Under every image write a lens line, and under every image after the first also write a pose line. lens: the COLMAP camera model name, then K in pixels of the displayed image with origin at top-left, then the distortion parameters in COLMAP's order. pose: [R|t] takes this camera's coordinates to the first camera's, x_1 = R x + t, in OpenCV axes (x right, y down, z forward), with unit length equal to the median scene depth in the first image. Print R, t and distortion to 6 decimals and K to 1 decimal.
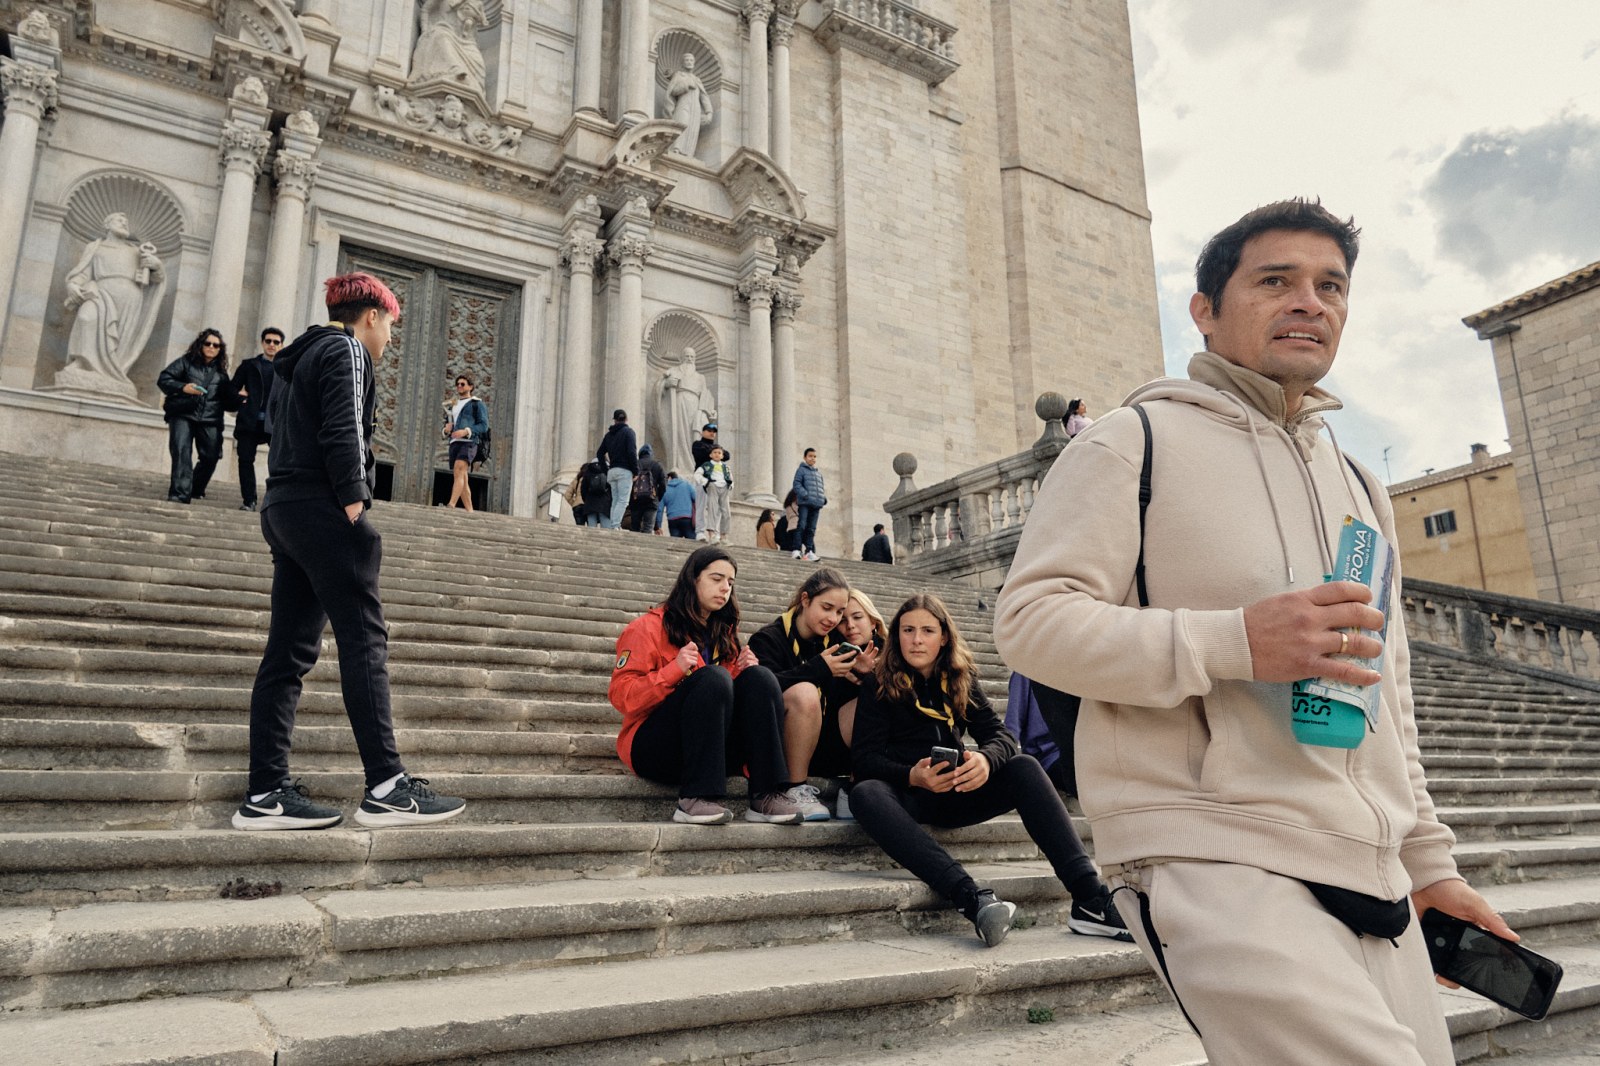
lens RADIAL K [[1117.8, 0, 800.0], [0, 1117.8, 533.0], [0, 0, 1]] dist [-0.050643, -0.003154]
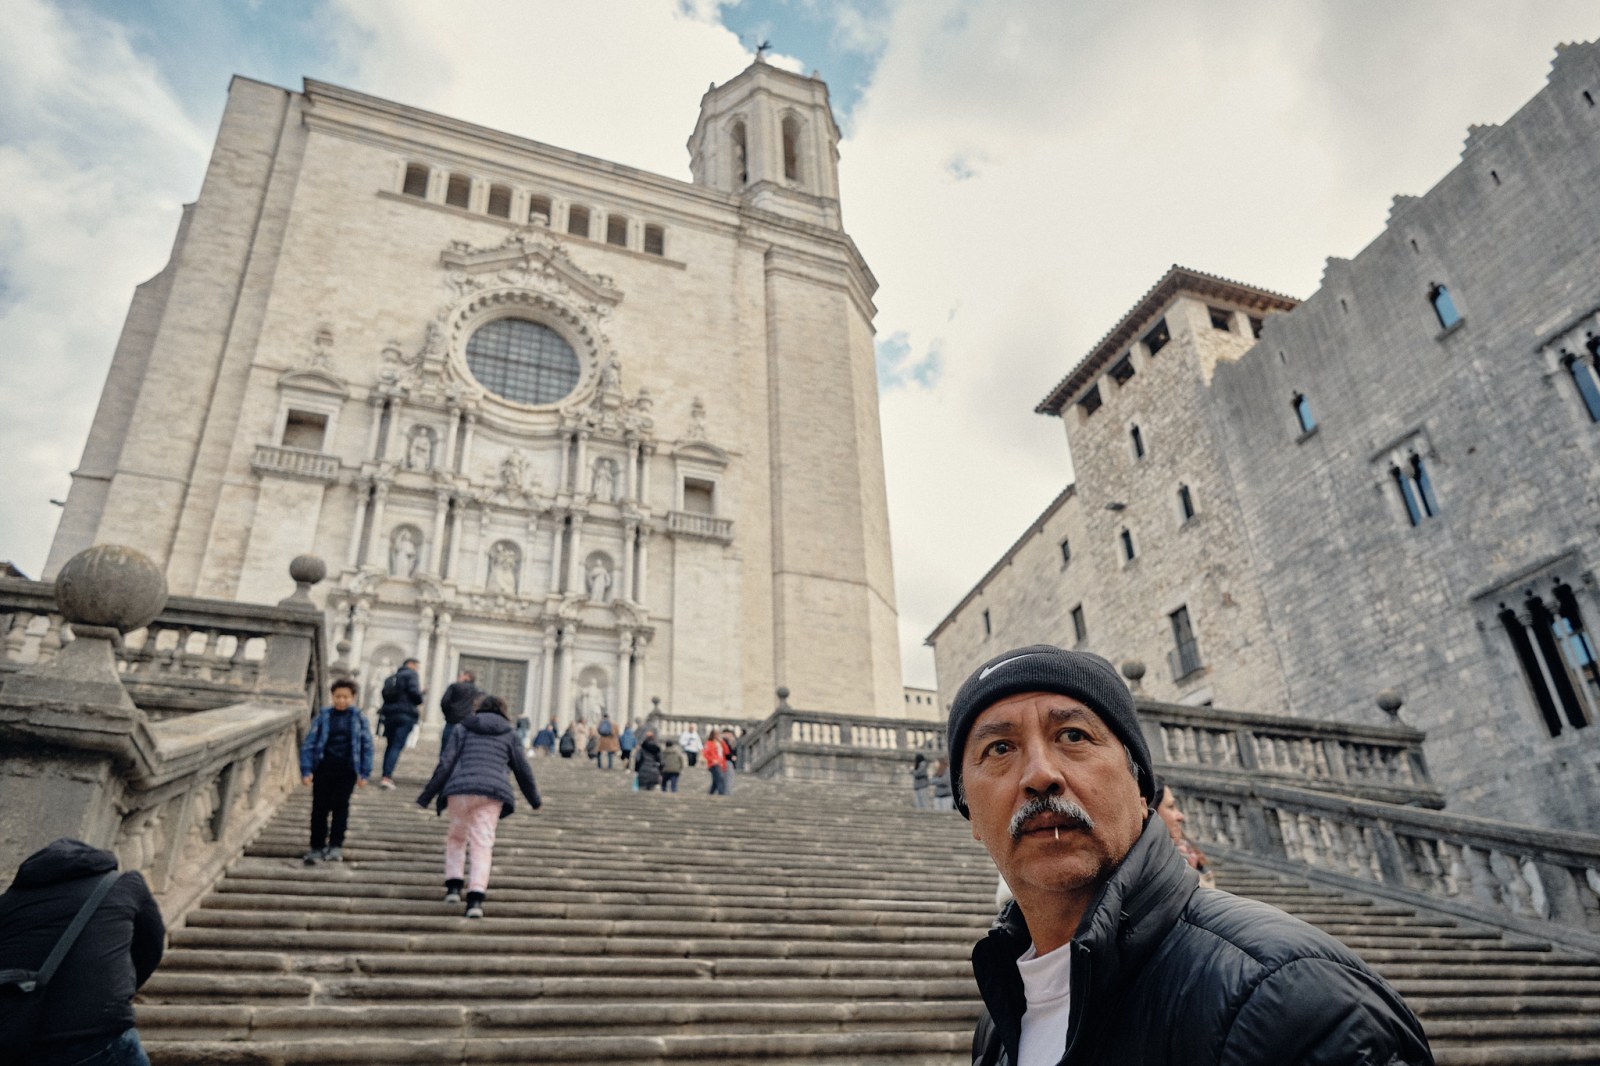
lens RADIAL K [[1074.1, 0, 800.0], [0, 1074.1, 533.0], [0, 0, 1]] dist [0.002782, 0.000487]
pose [[0.982607, -0.096139, -0.158873, 0.801061], [0.055874, 0.968969, -0.240783, 0.129157], [0.177092, 0.227718, 0.957488, -1.368229]]
